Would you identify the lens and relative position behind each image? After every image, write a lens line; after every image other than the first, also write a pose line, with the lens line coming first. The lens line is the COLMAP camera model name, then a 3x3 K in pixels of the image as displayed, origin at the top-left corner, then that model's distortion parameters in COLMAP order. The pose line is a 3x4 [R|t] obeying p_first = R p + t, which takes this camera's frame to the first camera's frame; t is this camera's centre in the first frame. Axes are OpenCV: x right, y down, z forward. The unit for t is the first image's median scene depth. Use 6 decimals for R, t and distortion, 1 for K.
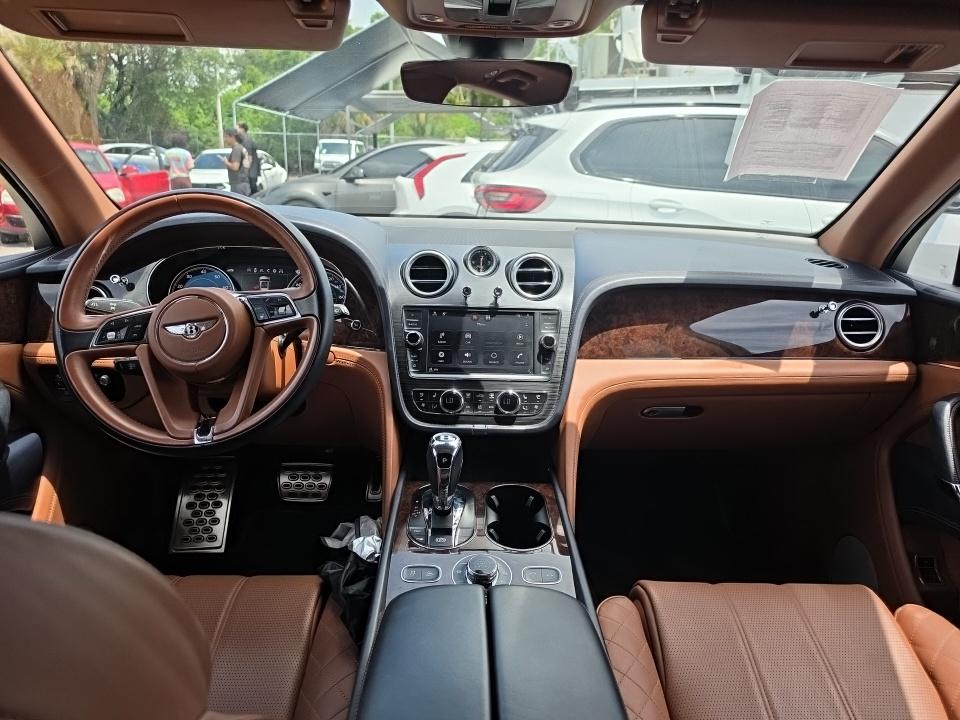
lens RADIAL K [[696.5, 0, 480.0], [0, 696.5, 360.0], [0, 0, 1]] dist [0.067735, -0.054683]
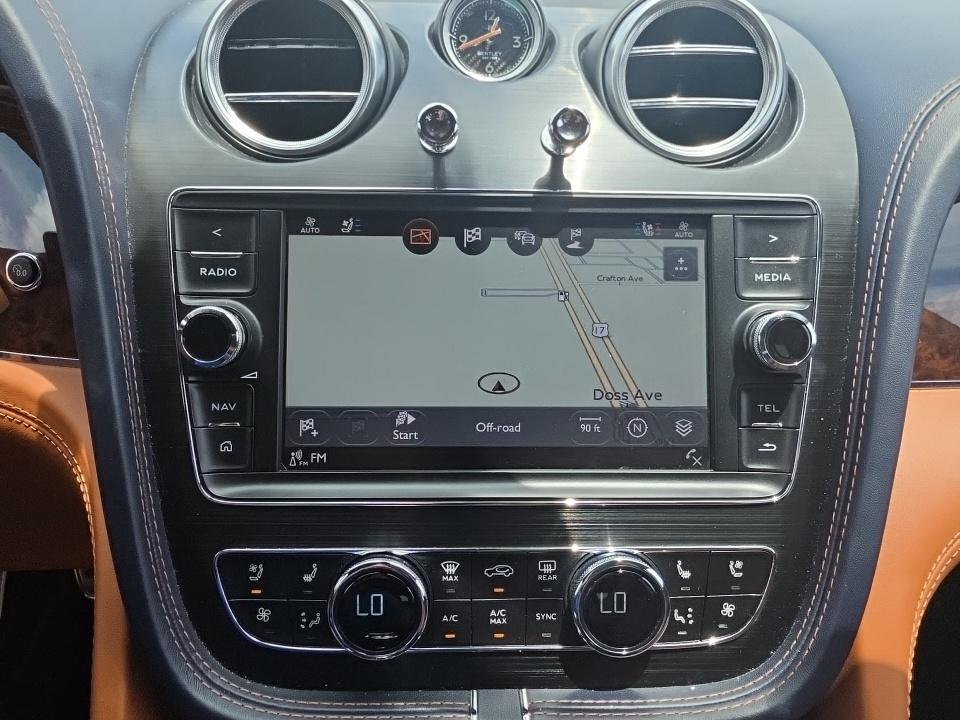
lens RADIAL K [[701.7, 0, 480.0], [0, 701.7, 360.0], [0, 0, 1]] dist [-0.003832, -0.000804]
pose [[0.999890, -0.013561, 0.006063, -0.006865], [0.012495, 0.988532, 0.150495, -0.056173], [-0.008035, -0.150402, 0.988592, 0.749002]]
